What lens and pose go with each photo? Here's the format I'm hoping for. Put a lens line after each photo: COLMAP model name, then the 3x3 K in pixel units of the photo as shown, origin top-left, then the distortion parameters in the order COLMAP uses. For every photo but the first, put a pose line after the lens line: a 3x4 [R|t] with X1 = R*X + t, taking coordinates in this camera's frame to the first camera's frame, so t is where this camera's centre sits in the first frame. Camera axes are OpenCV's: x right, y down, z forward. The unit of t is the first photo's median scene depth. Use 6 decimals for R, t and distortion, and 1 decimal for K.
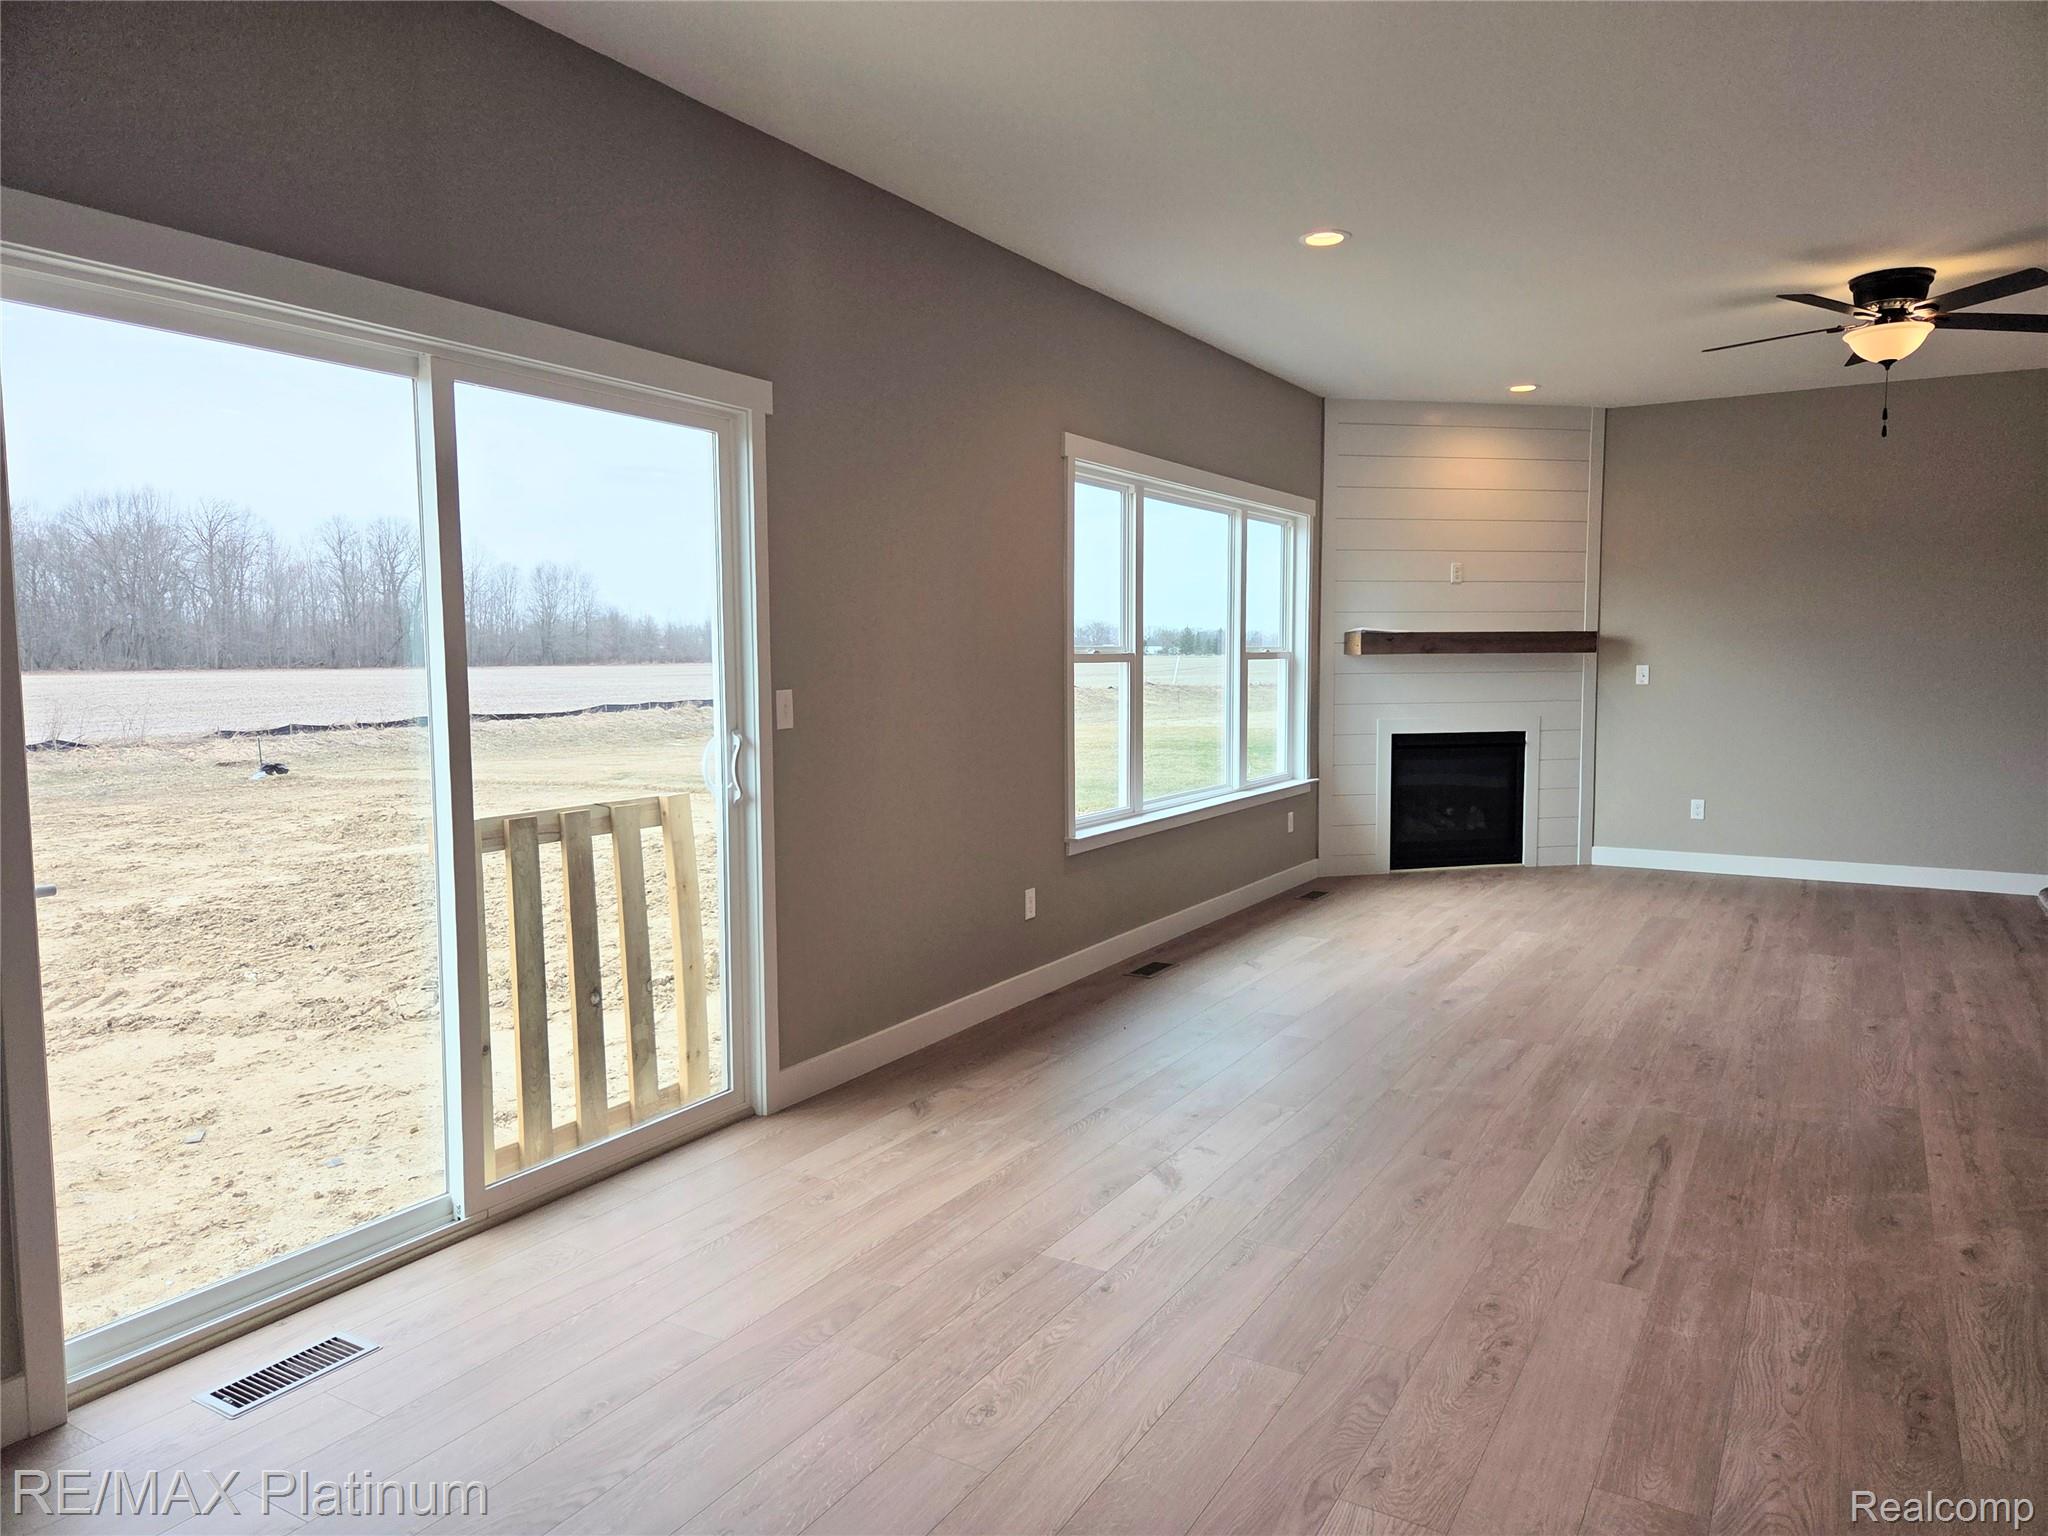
lens RADIAL K [[1337.1, 0, 1024.0], [0, 1337.1, 768.0], [0, 0, 1]] dist [0.040351, 0.000189]
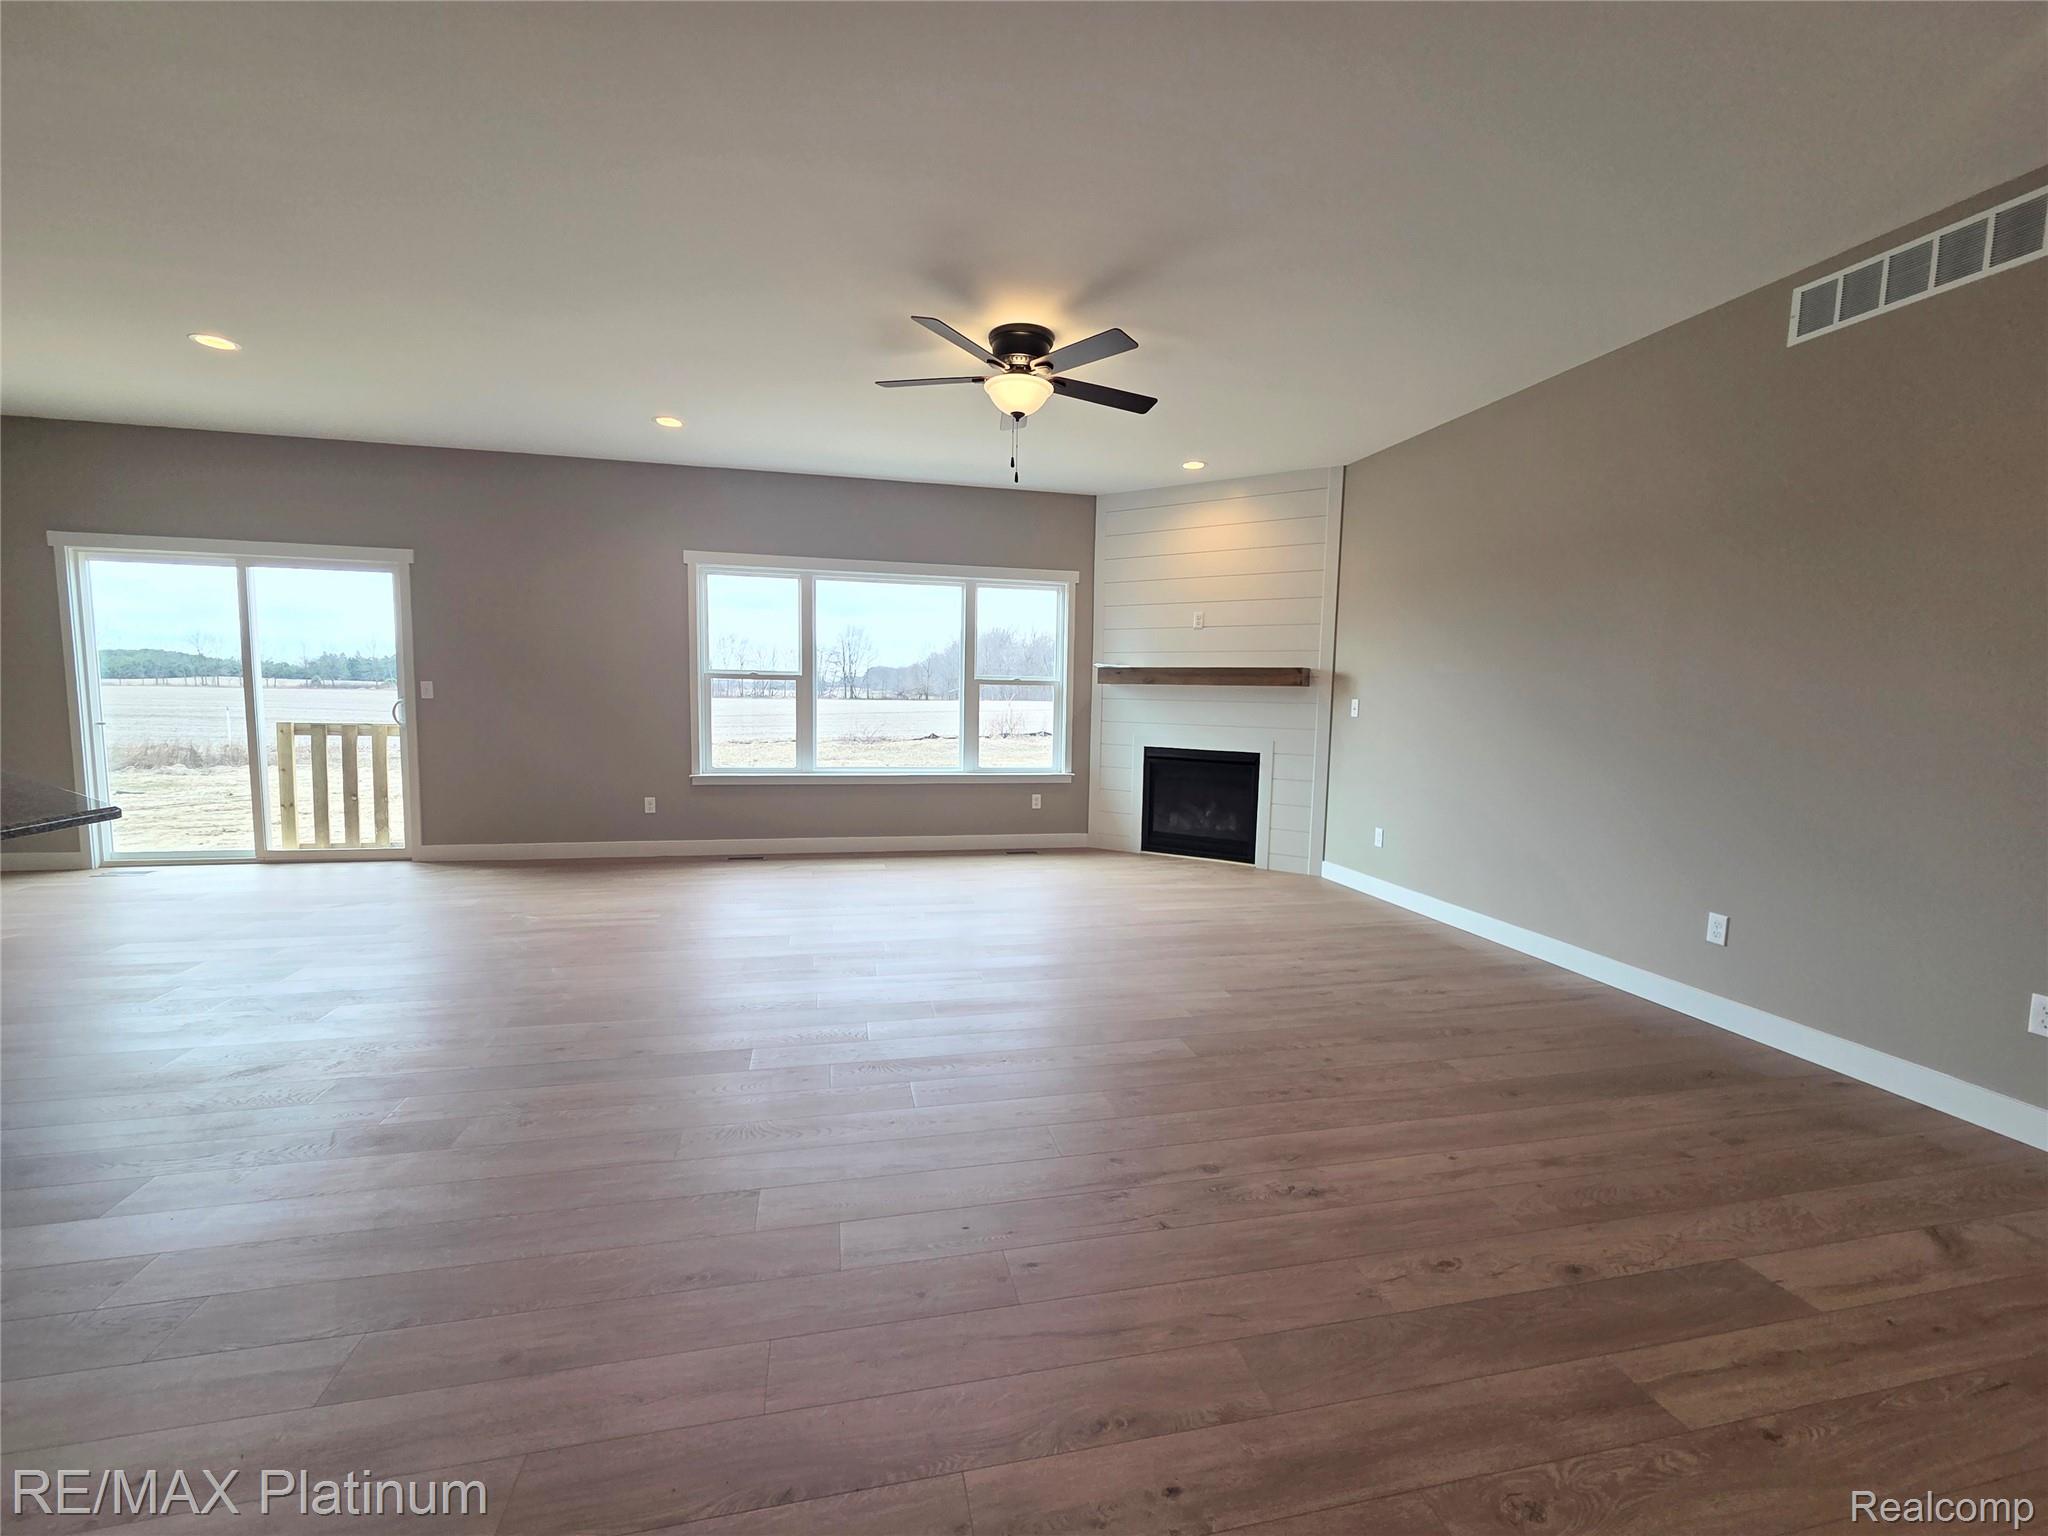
lens RADIAL K [[829.3, 0, 1024.0], [0, 829.3, 768.0], [0, 0, 1]] dist [0.001344, 0.000118]
pose [[0.697996, 0.084584, -0.711089, 0.792929], [-0.084879, 0.995772, 0.035131, -0.023590], [0.711054, 0.035835, 0.702224, 0.368309]]
